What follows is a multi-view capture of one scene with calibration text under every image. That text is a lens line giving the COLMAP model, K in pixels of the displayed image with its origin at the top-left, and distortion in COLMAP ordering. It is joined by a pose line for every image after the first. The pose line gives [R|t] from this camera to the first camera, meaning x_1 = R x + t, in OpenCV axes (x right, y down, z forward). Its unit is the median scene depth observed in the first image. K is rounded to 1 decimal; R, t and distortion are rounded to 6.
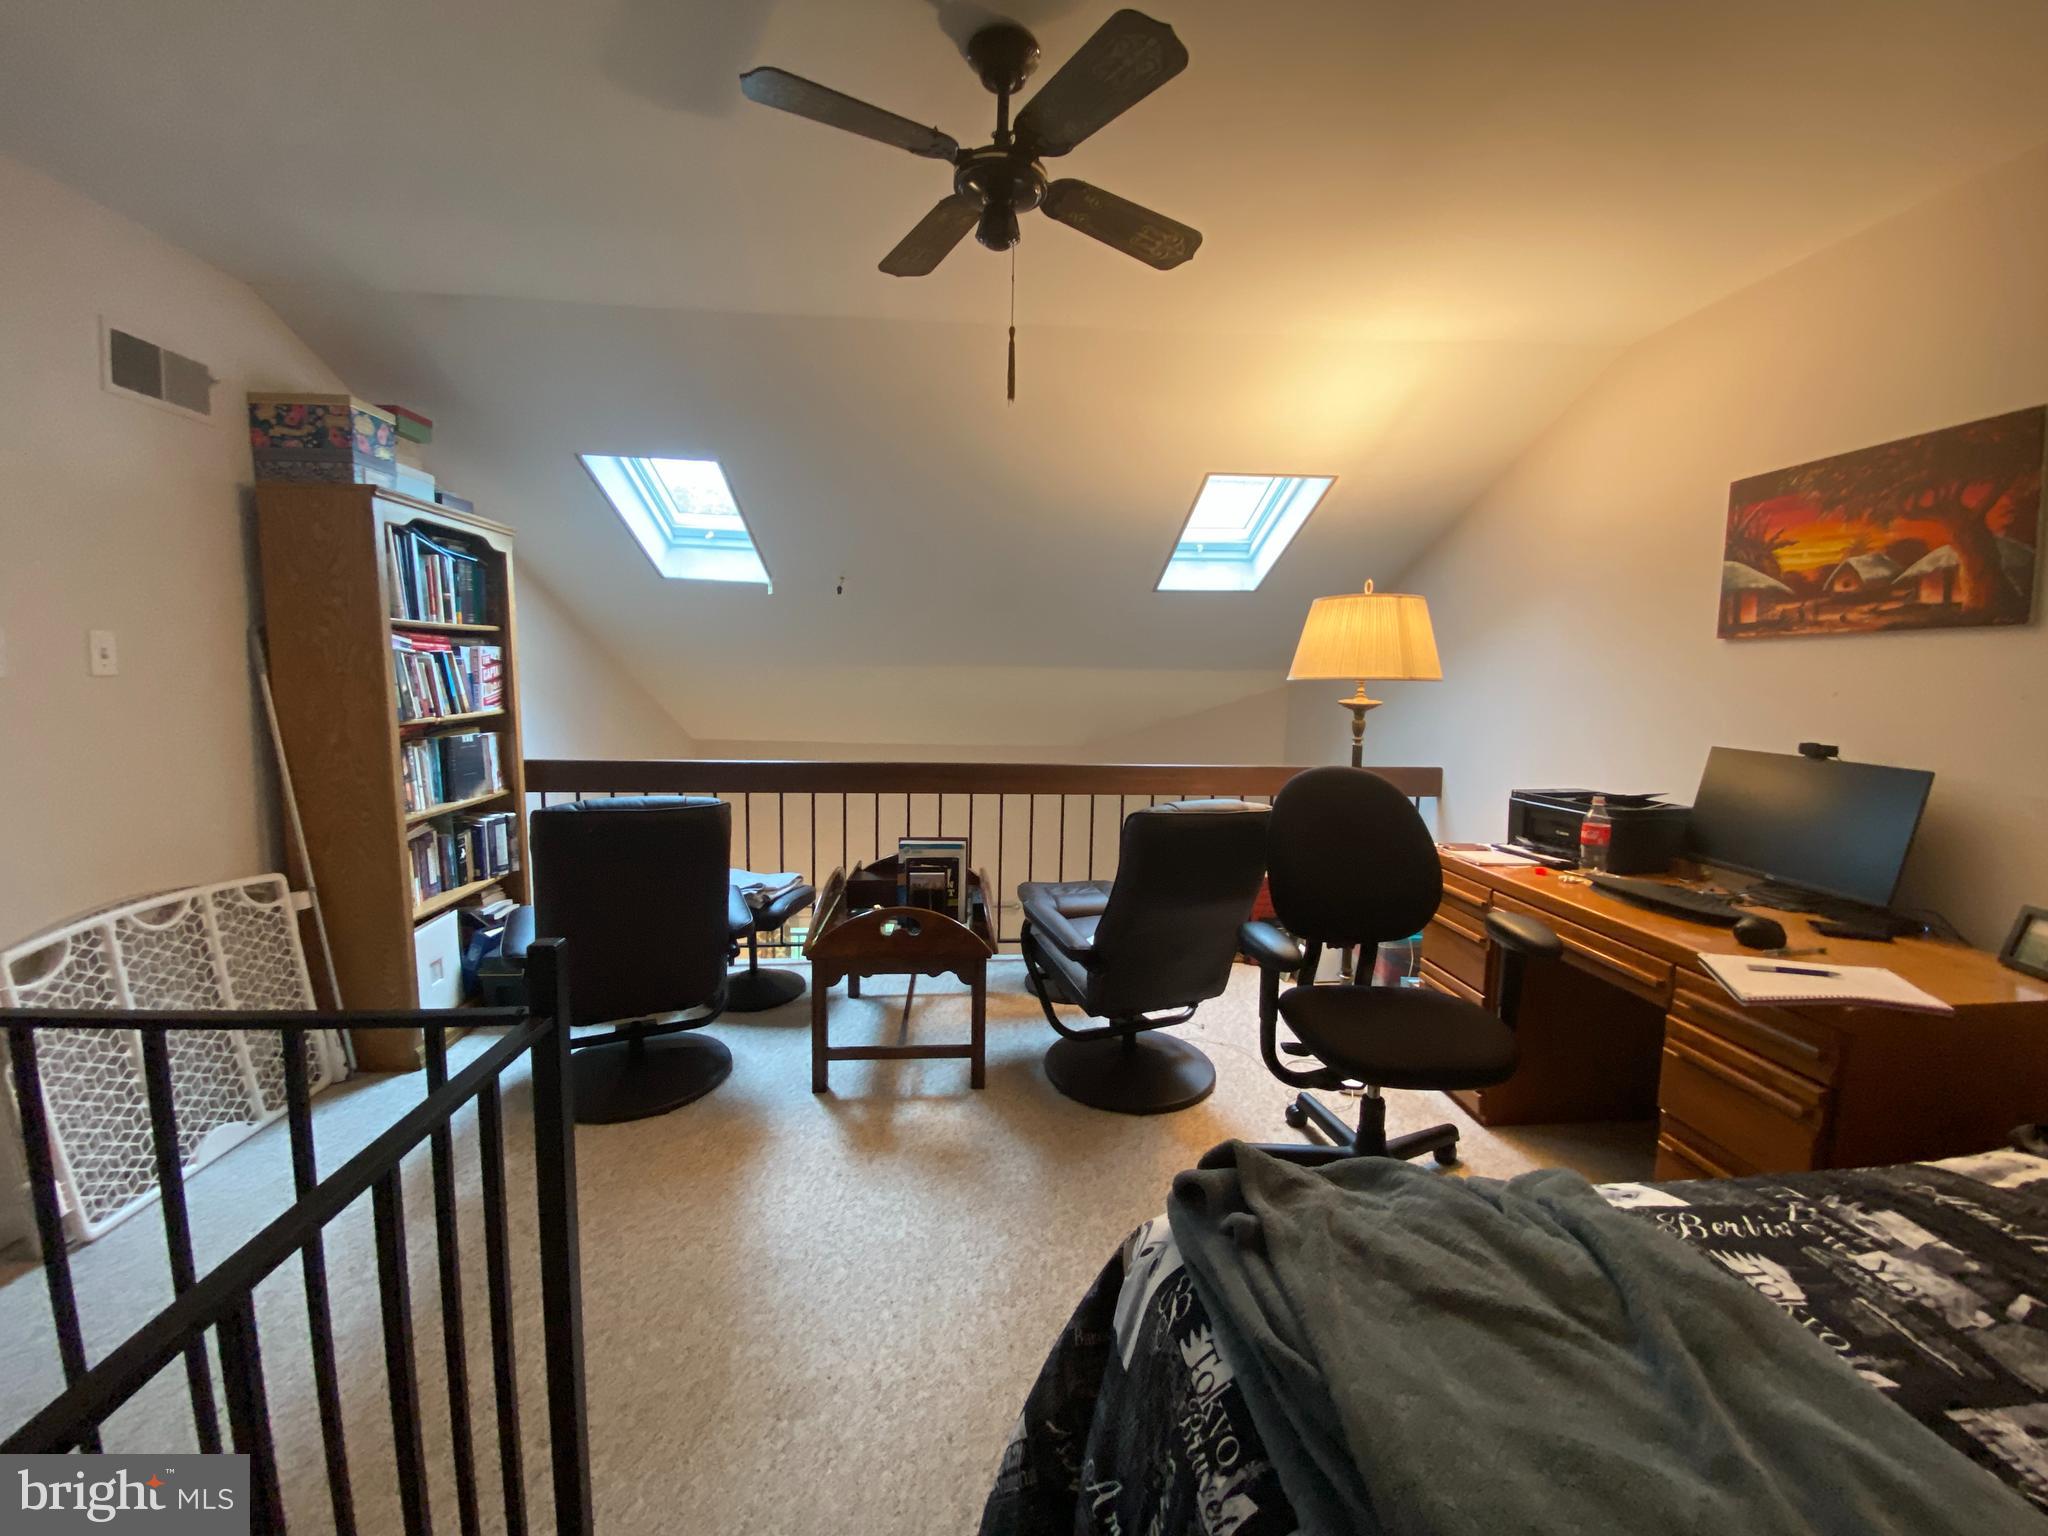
lens RADIAL K [[835.1, 0, 1018.8], [0, 835.1, 770.2], [0, 0, 1]] dist [0.050701, -0.036658]
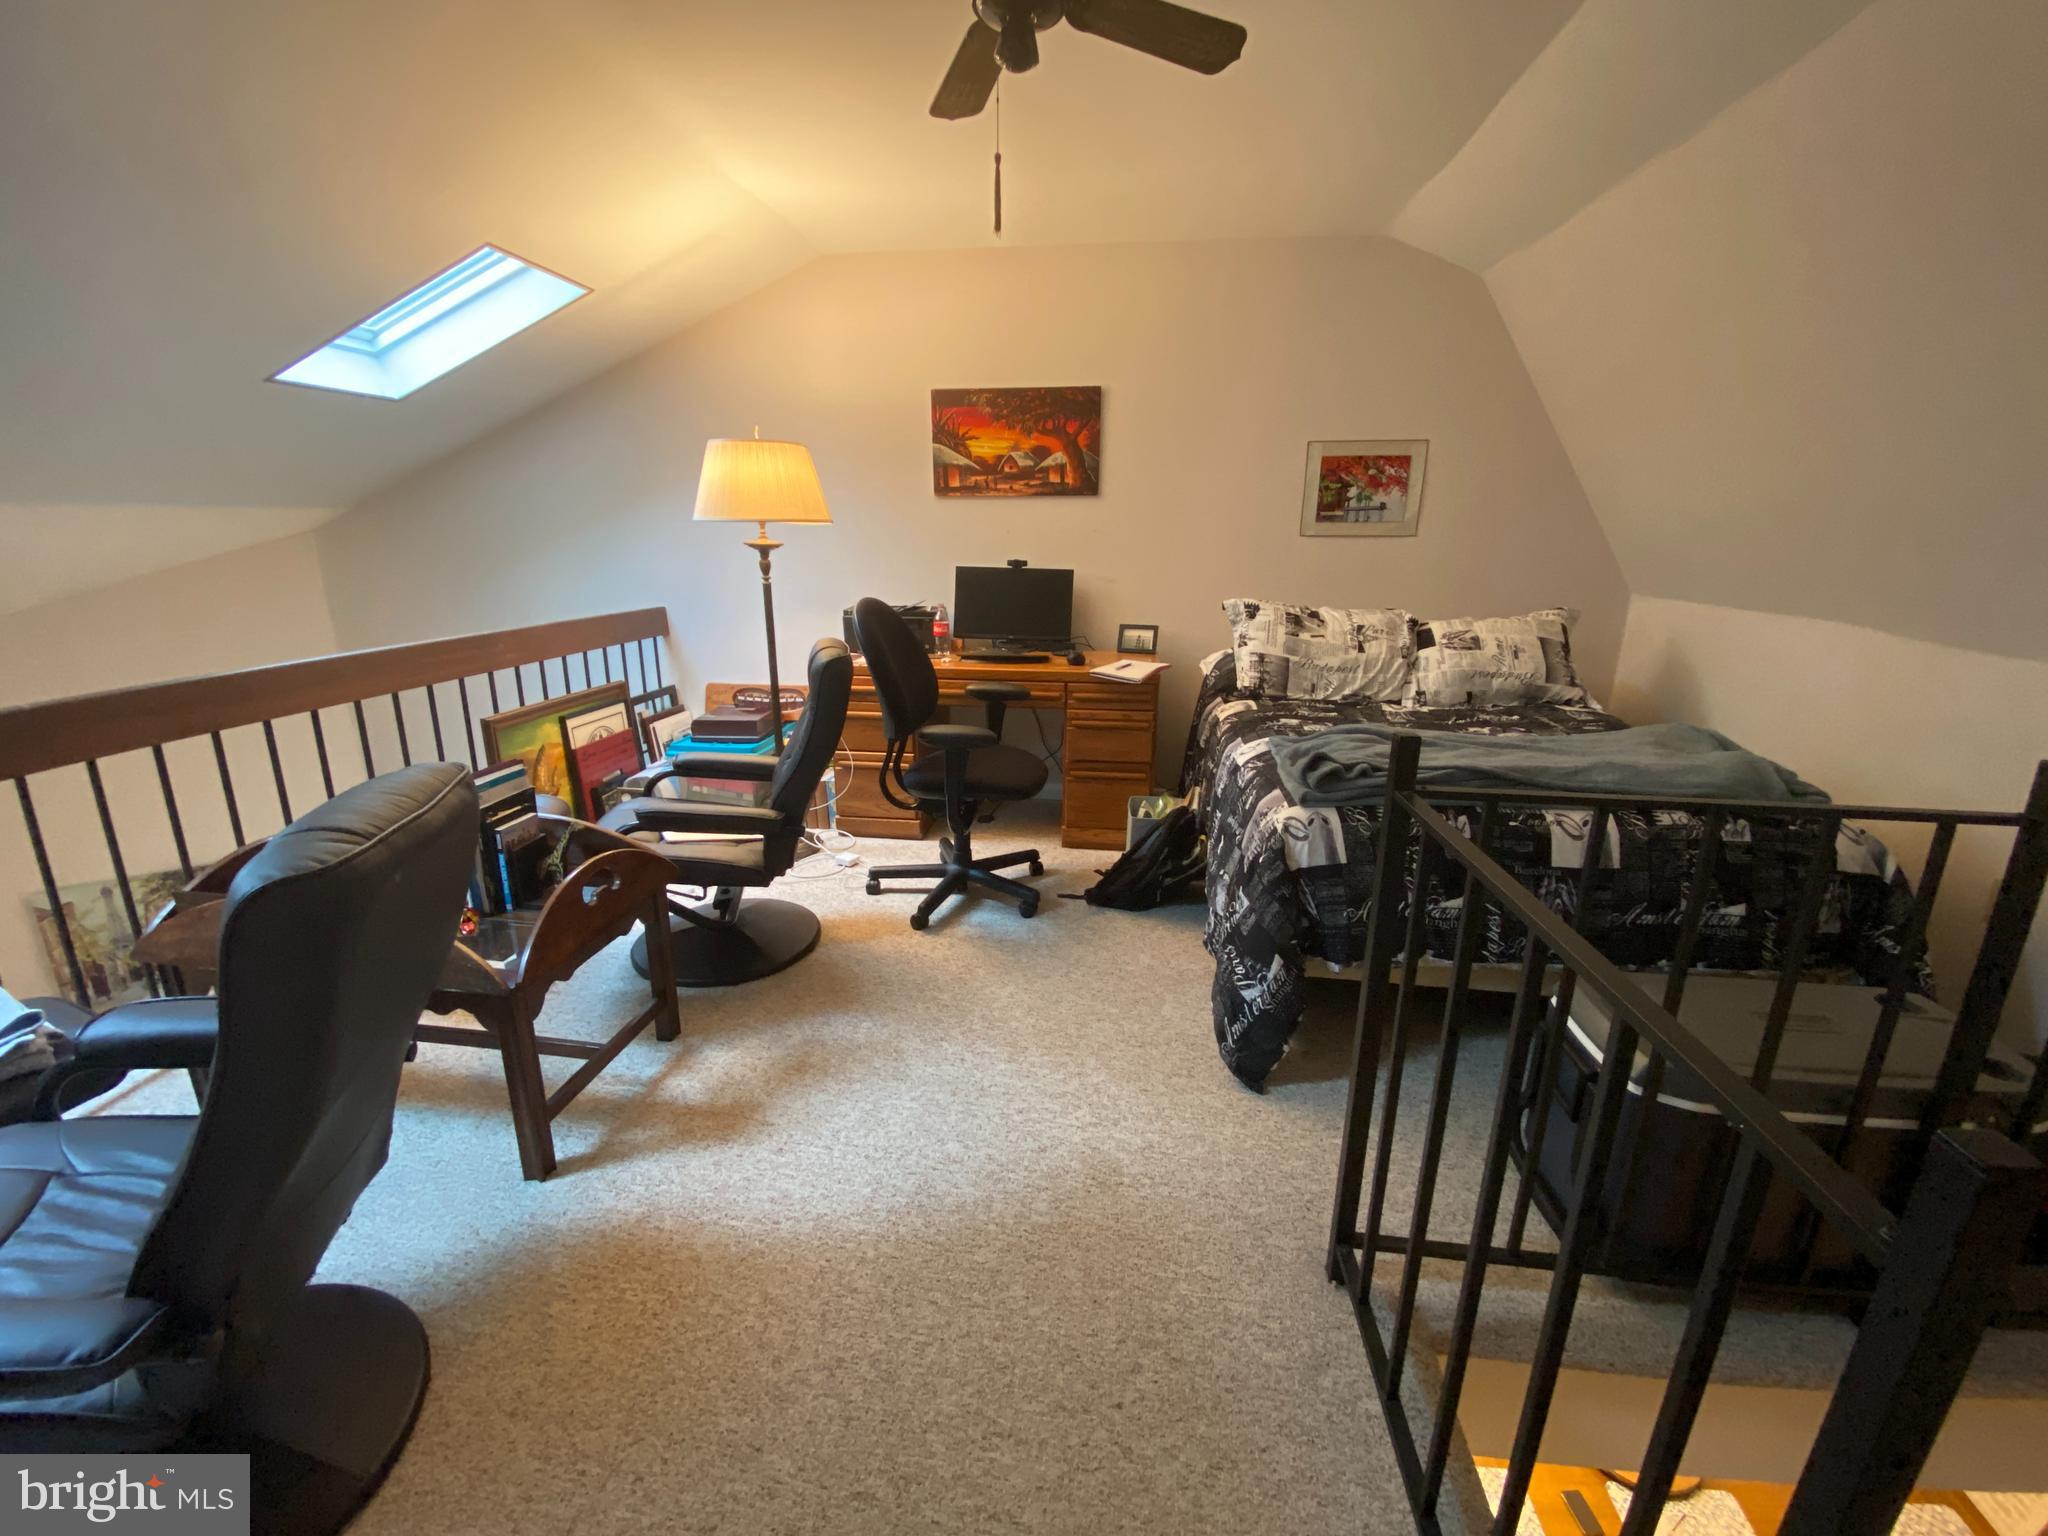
lens RADIAL K [[835.1, 0, 1018.8], [0, 835.1, 770.2], [0, 0, 1]] dist [0.050701, -0.036658]
pose [[0.202266, -0.280419, 0.938325, -0.858890], [0.101360, 0.958977, 0.264742, -0.071765], [-0.974071, 0.041561, 0.222392, 0.596830]]
